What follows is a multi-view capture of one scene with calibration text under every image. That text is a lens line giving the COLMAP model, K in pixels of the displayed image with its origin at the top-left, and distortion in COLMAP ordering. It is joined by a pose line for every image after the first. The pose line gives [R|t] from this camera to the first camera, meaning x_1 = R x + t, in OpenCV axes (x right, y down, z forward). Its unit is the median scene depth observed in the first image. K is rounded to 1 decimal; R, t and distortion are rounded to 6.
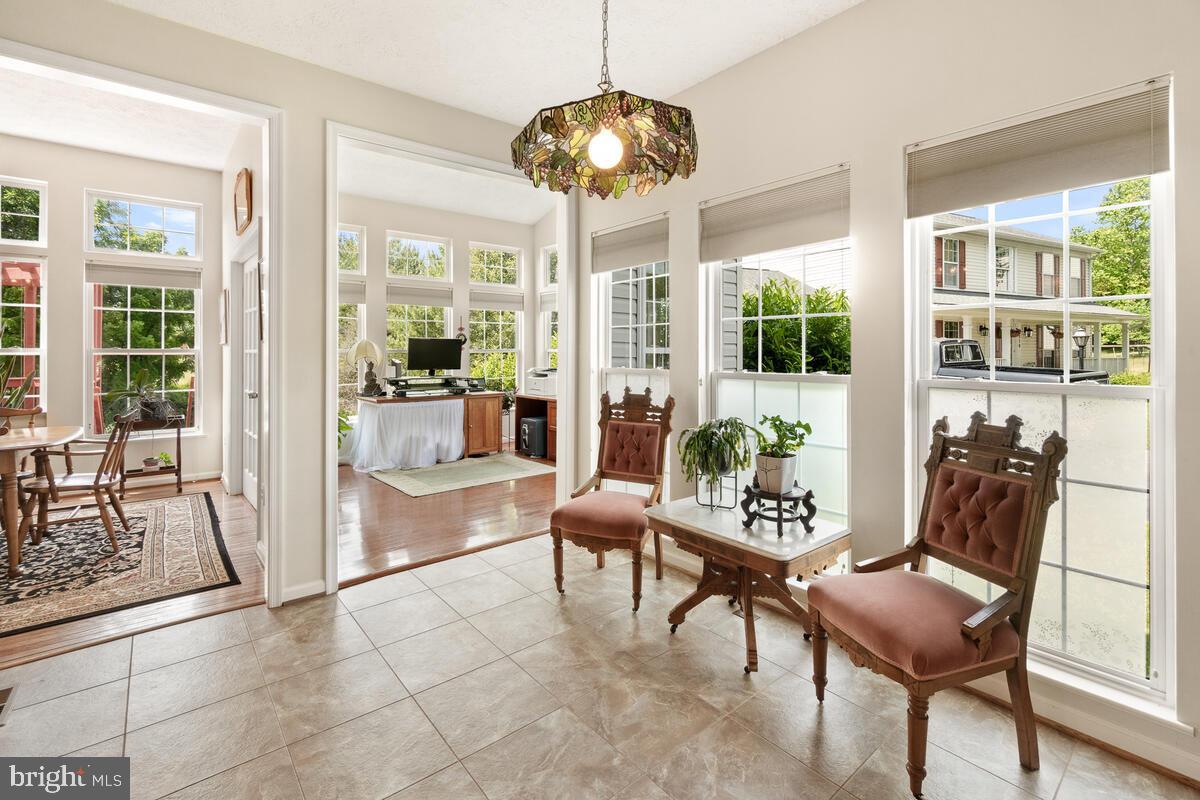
lens RADIAL K [[536.0, 0, 595.2], [0, 536.0, 352.9], [0, 0, 1]] dist [-0.001339, 0.000501]
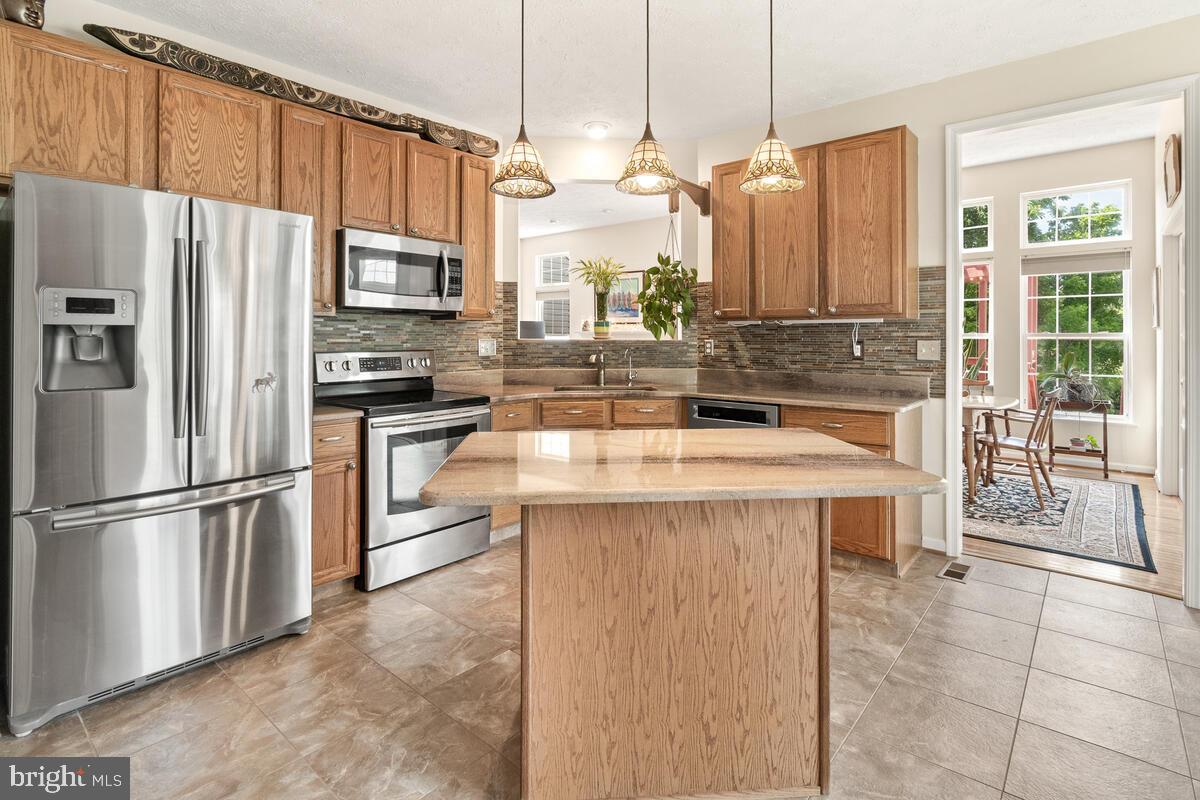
lens RADIAL K [[587.3, 0, 598.5], [0, 587.3, 332.9], [0, 0, 1]] dist [-0.008218, 0.000197]
pose [[0.174624, -0.007290, -0.984608, 0.174935], [-0.002111, 0.999968, -0.007778, 0.003491], [0.984633, 0.003436, 0.174603, -0.157737]]
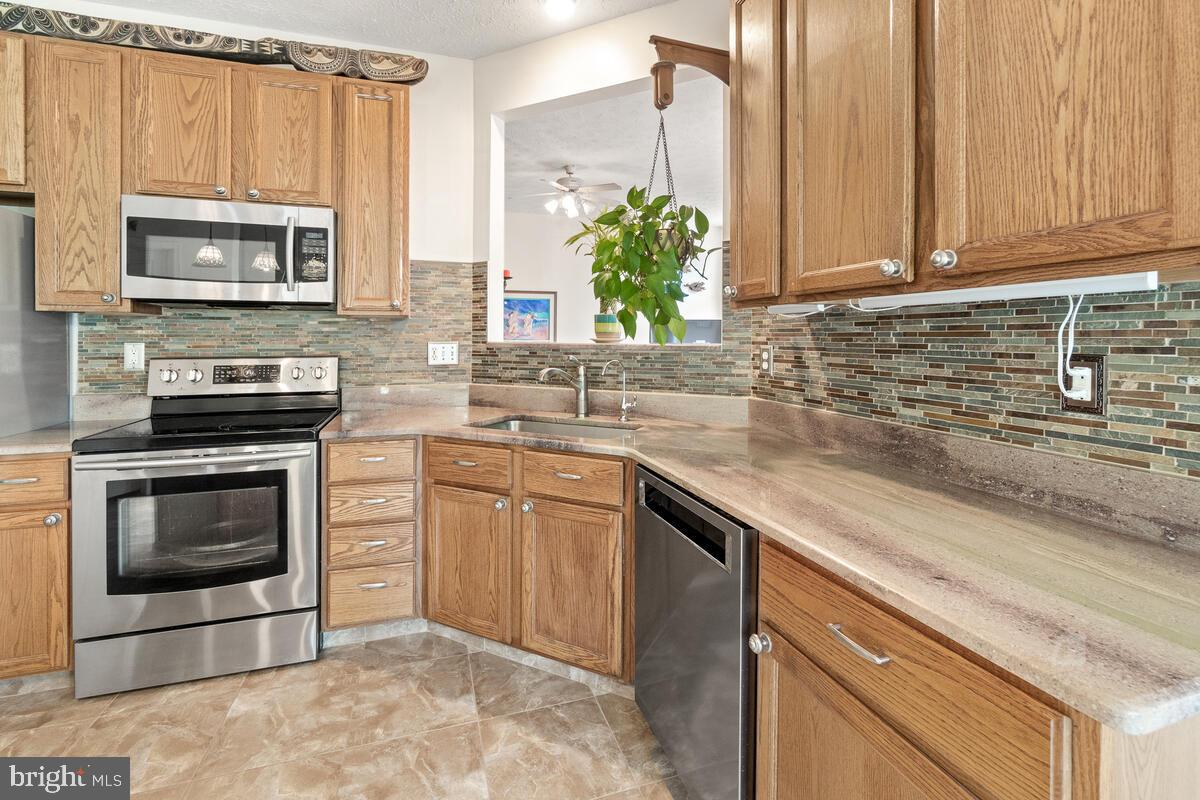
lens RADIAL K [[536.0, 0, 594.7], [0, 536.0, 341.9], [0, 0, 1]] dist [-0.001538, -0.000059]
pose [[-0.366924, 0.006376, -0.930229, -0.390160], [-0.003469, 0.999960, 0.008222, 0.000120], [0.930244, 0.006244, -0.366888, 0.338195]]
